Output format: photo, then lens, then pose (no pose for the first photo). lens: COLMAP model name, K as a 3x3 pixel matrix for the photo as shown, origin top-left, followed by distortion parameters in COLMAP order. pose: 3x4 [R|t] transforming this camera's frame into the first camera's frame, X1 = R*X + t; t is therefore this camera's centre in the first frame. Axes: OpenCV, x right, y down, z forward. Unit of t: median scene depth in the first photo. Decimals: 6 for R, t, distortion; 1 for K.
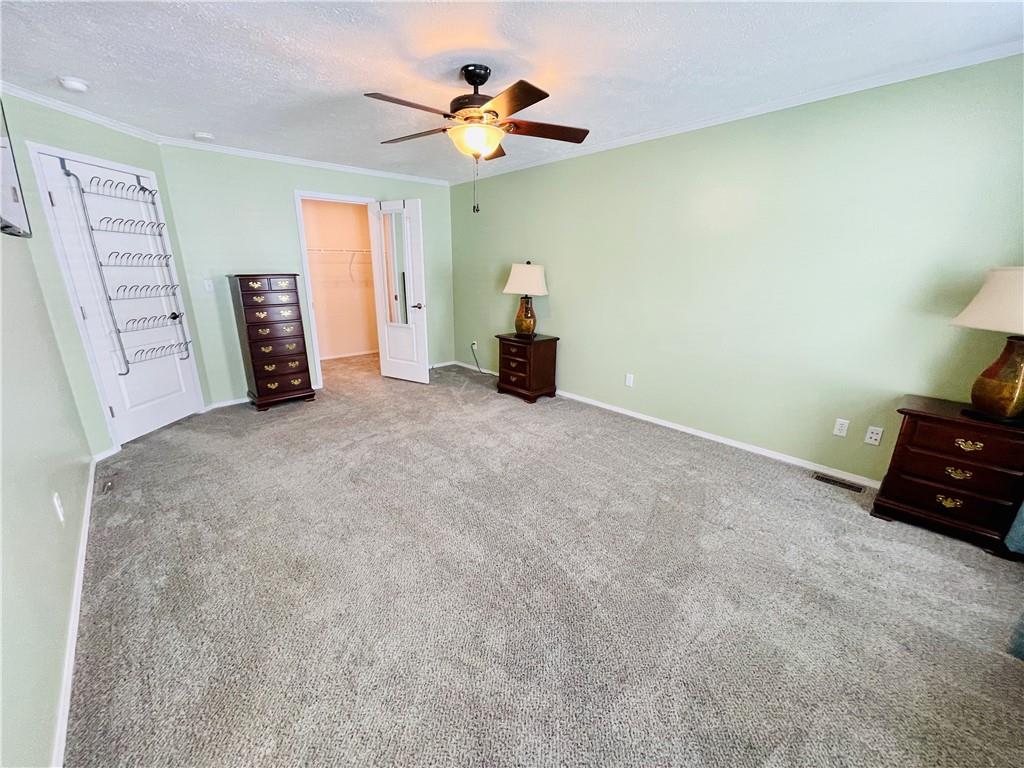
lens RADIAL K [[411.9, 0, 508.4], [0, 411.9, 389.4], [0, 0, 1]] dist [-0.000279, -0.000737]
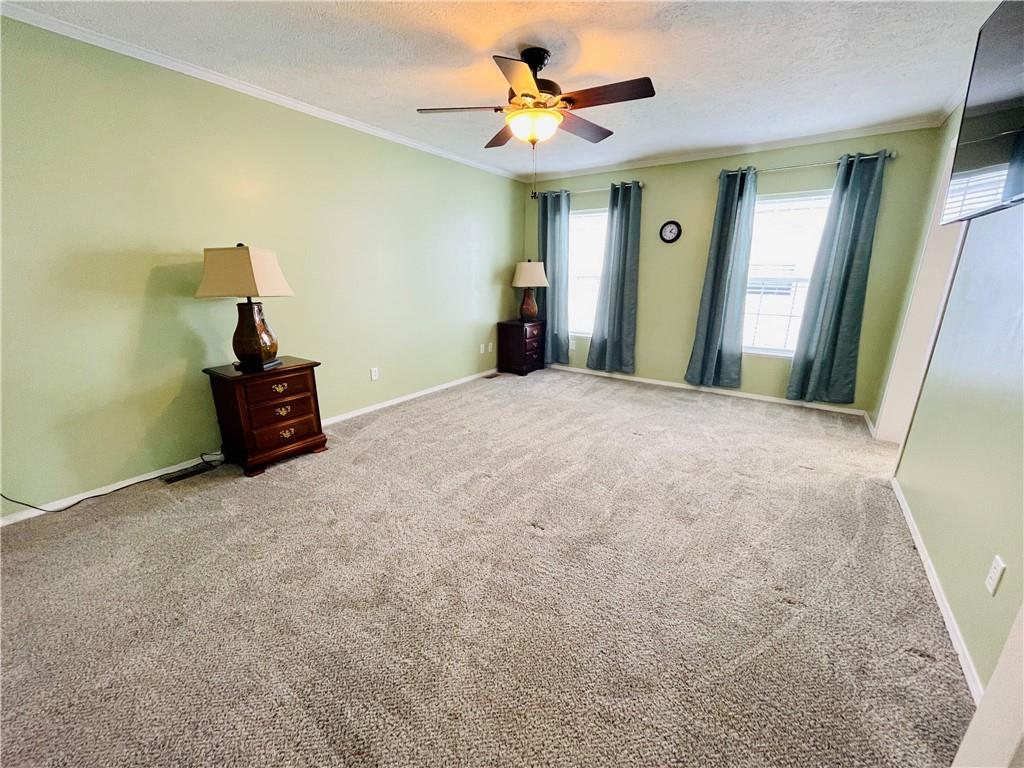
lens RADIAL K [[412.7, 0, 507.8], [0, 412.7, 386.7], [0, 0, 1]] dist [0.012287, -0.004030]
pose [[-0.176960, -0.281592, 0.943075, -1.017669], [0.280973, 0.903869, 0.322608, -0.321291], [-0.943260, 0.322067, -0.080829, 1.098288]]
